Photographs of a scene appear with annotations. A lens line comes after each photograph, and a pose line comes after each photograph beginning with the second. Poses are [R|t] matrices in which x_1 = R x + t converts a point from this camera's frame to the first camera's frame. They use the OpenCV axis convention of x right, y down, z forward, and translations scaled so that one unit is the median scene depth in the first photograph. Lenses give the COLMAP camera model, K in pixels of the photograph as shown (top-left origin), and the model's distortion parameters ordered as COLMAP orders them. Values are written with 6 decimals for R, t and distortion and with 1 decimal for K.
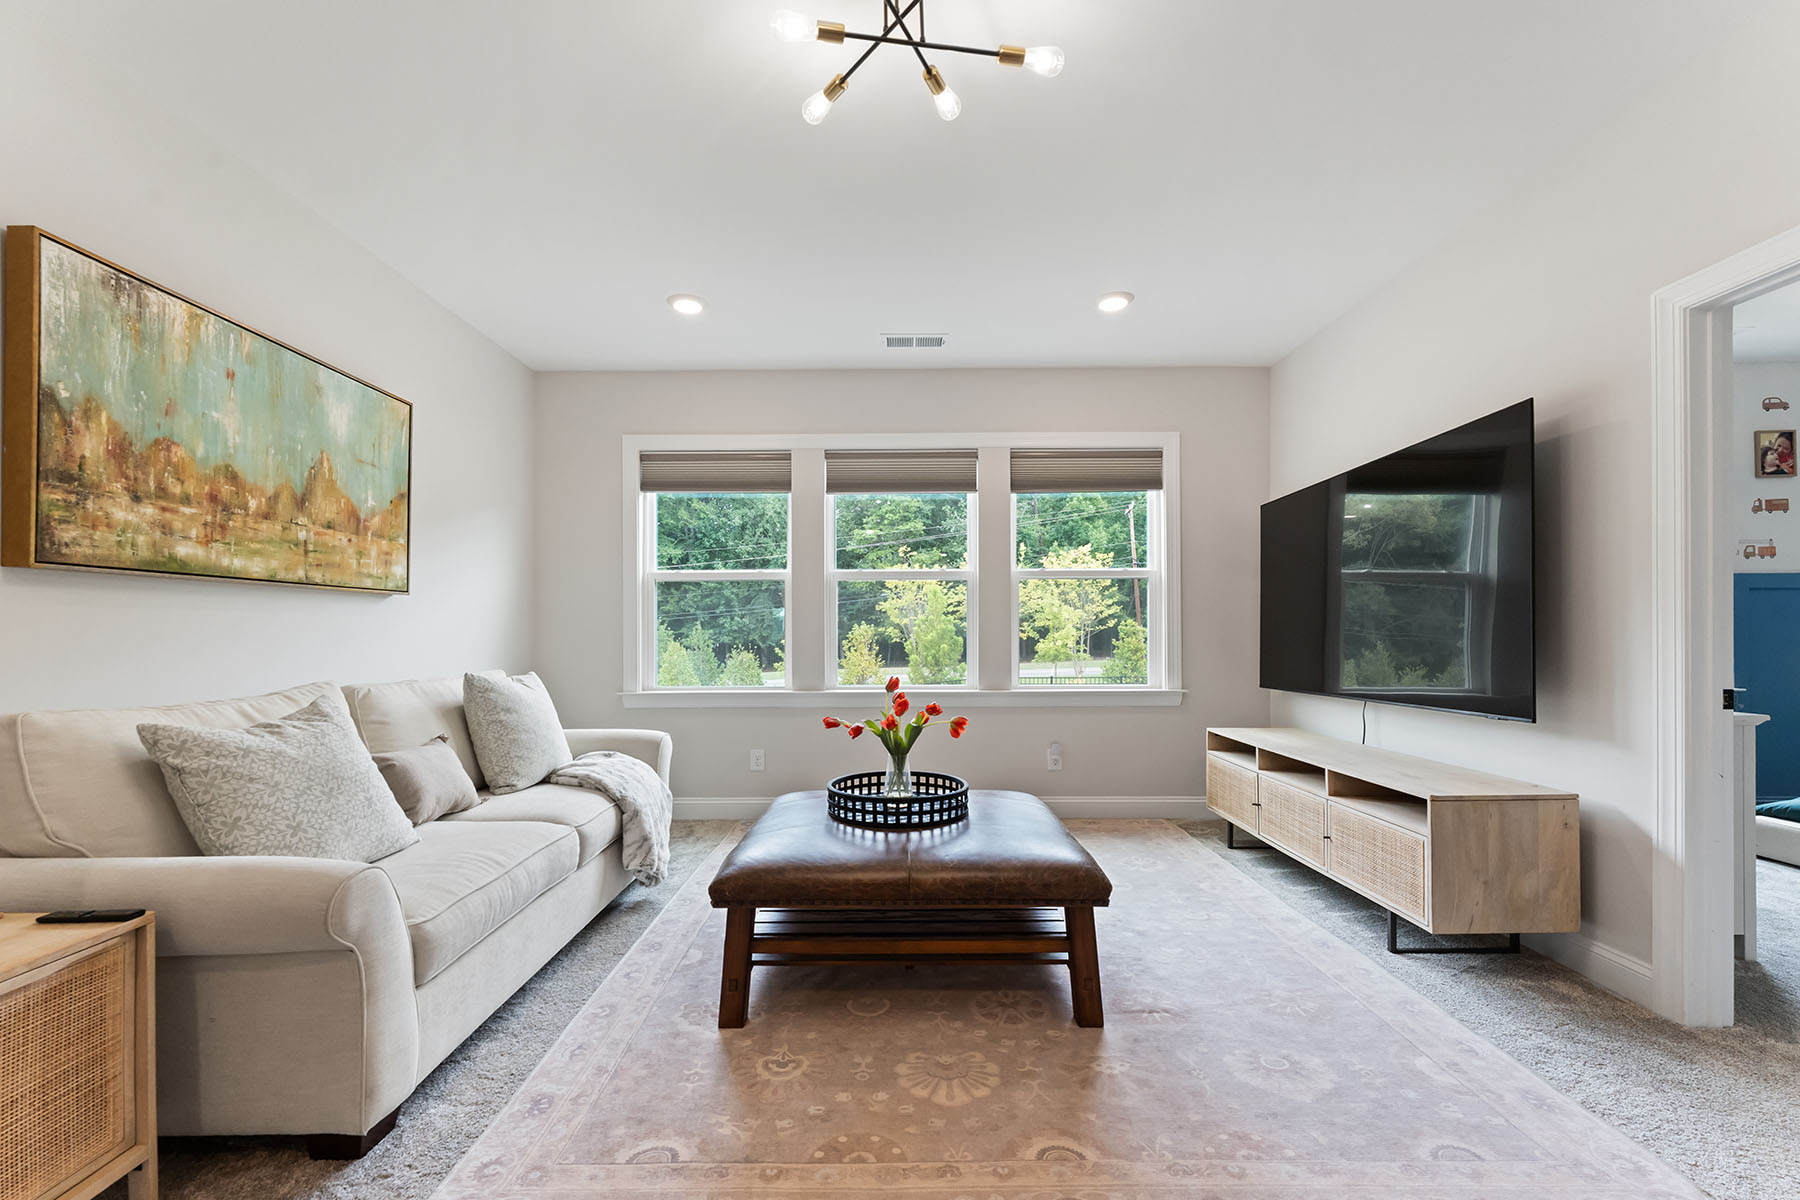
lens RADIAL K [[765.4, 0, 897.2], [0, 765.4, 615.7], [0, 0, 1]] dist [0.001042, -0.000517]
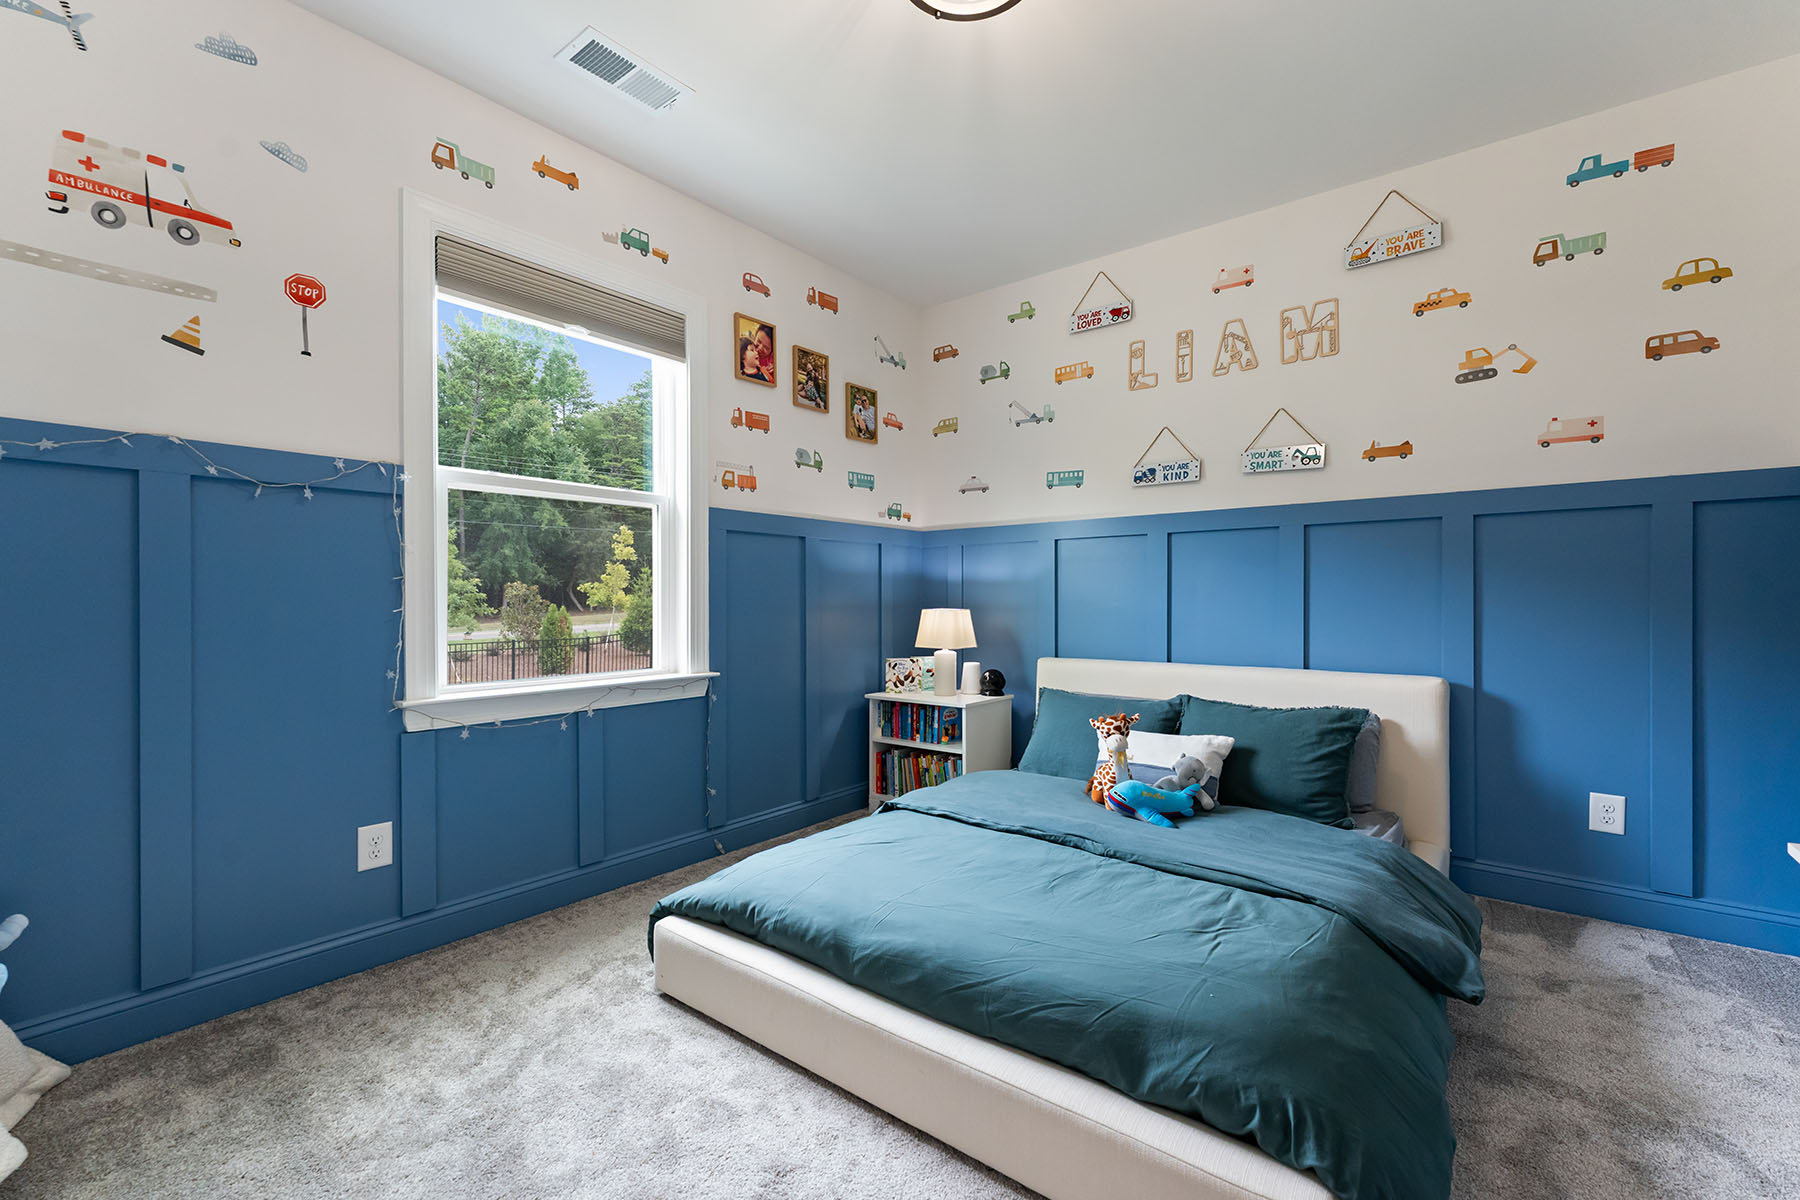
lens RADIAL K [[765.4, 0, 898.1], [0, 765.4, 598.1], [0, 0, 1]] dist [0.001042, -0.000517]
pose [[0.612441, -0.001961, 0.790514, 0.644891], [-0.004454, 0.999972, 0.005931, 0.022317], [-0.790503, -0.007154, 0.612416, 0.435564]]
